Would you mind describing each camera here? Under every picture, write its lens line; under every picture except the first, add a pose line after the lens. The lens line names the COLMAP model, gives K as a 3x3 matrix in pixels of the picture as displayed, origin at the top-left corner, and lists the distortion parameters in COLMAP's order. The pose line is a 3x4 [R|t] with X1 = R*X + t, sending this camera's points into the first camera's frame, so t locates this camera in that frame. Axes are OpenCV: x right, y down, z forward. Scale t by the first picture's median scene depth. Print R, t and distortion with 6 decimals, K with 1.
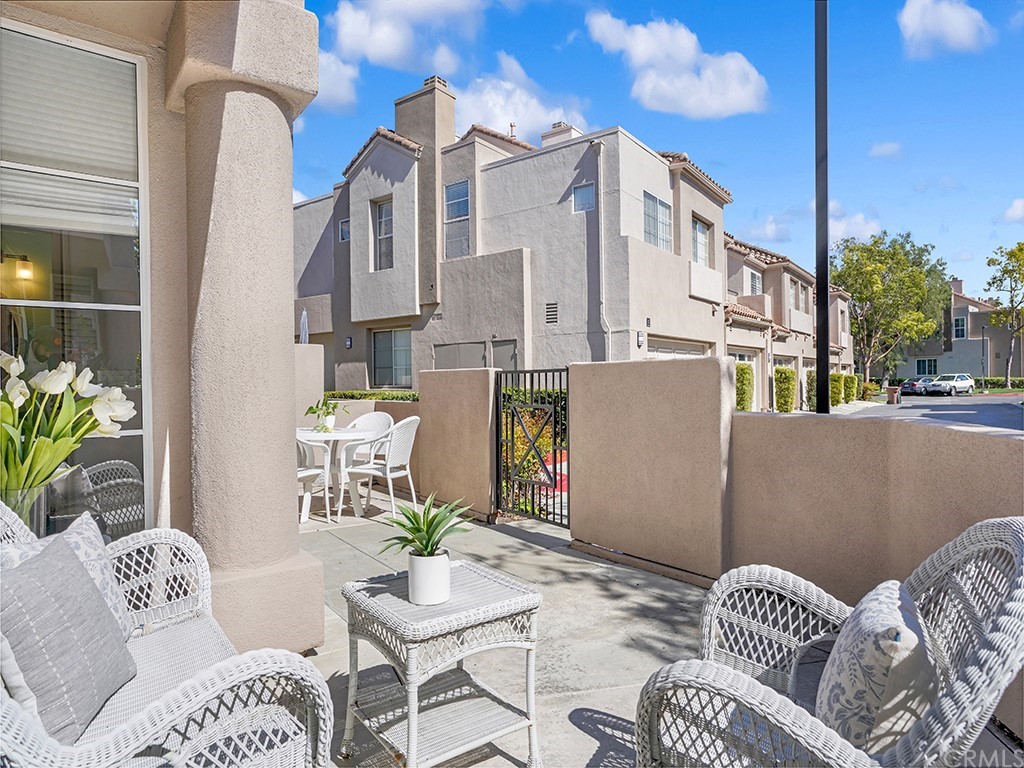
lens RADIAL K [[635.1, 0, 512.0], [0, 635.1, 384.0], [0, 0, 1]] dist [-0.059229, 0.050582]
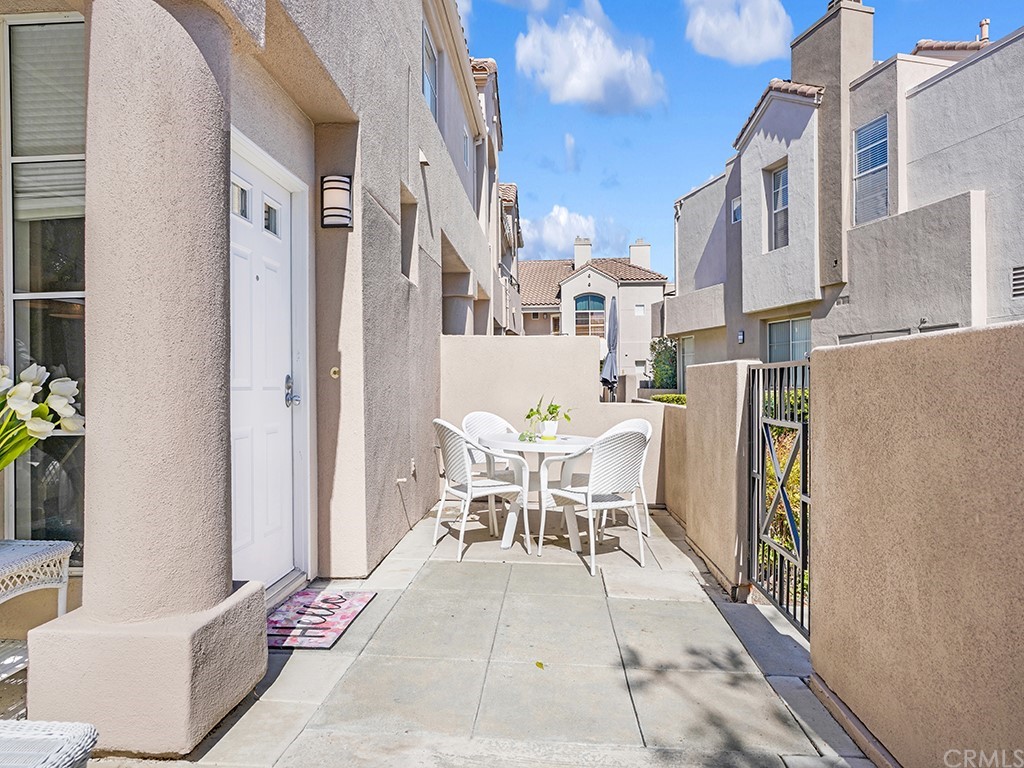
lens RADIAL K [[635.1, 0, 512.0], [0, 635.1, 384.0], [0, 0, 1]] dist [-0.059229, 0.050582]
pose [[0.753525, 0.011830, -0.657313, 0.084588], [-0.011744, 0.999921, 0.004533, -0.000475], [0.657315, 0.004304, 0.753604, 0.143214]]
